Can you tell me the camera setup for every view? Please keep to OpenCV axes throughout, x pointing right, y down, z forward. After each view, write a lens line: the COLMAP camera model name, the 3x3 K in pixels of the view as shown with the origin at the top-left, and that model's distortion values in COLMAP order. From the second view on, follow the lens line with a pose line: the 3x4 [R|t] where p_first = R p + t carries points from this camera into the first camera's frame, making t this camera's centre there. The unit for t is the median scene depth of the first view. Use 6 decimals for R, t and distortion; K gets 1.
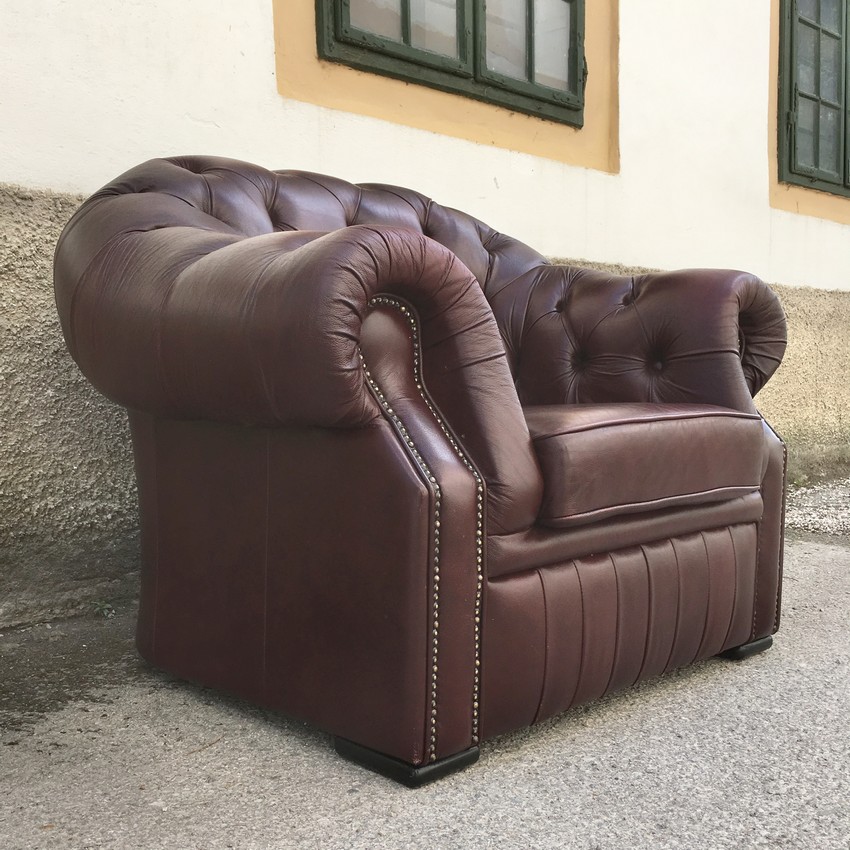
lens RADIAL K [[979.6, 0, 375.3], [0, 979.6, 359.0], [0, 0, 1]] dist [0.006915, 0.037434]
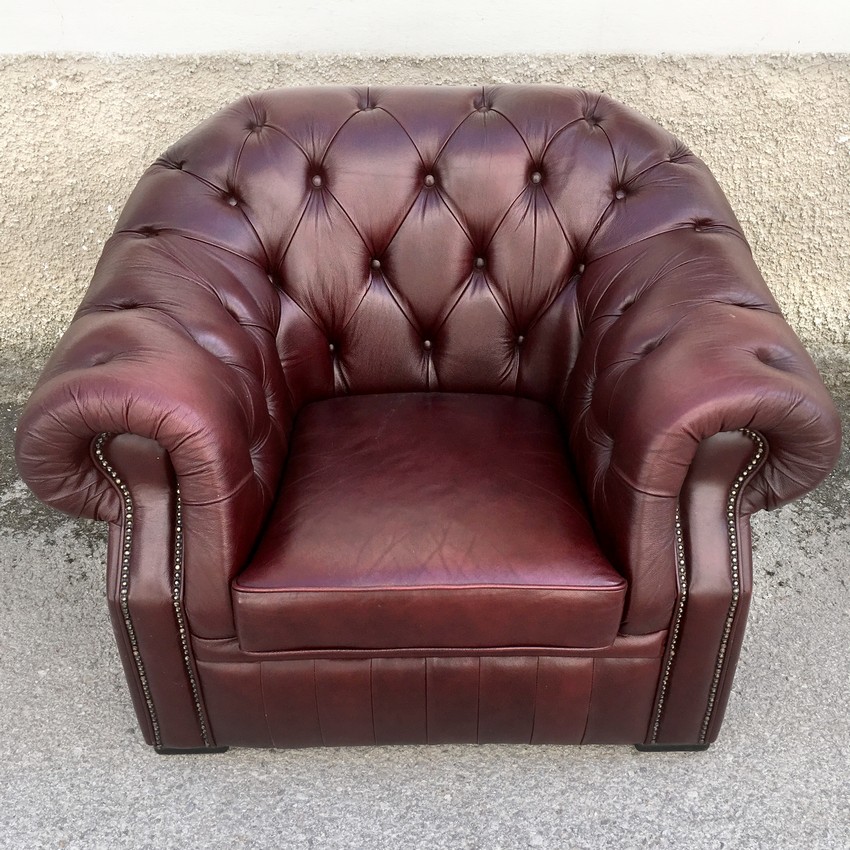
lens RADIAL K [[985.9, 0, 438.0], [0, 985.9, 413.7], [0, 0, 1]] dist [0.064762, -0.081005]
pose [[0.751766, 0.293156, -0.590684, 0.519903], [-0.002653, 0.897087, 0.441847, -0.322059], [0.659425, -0.330599, 0.675177, 0.252312]]
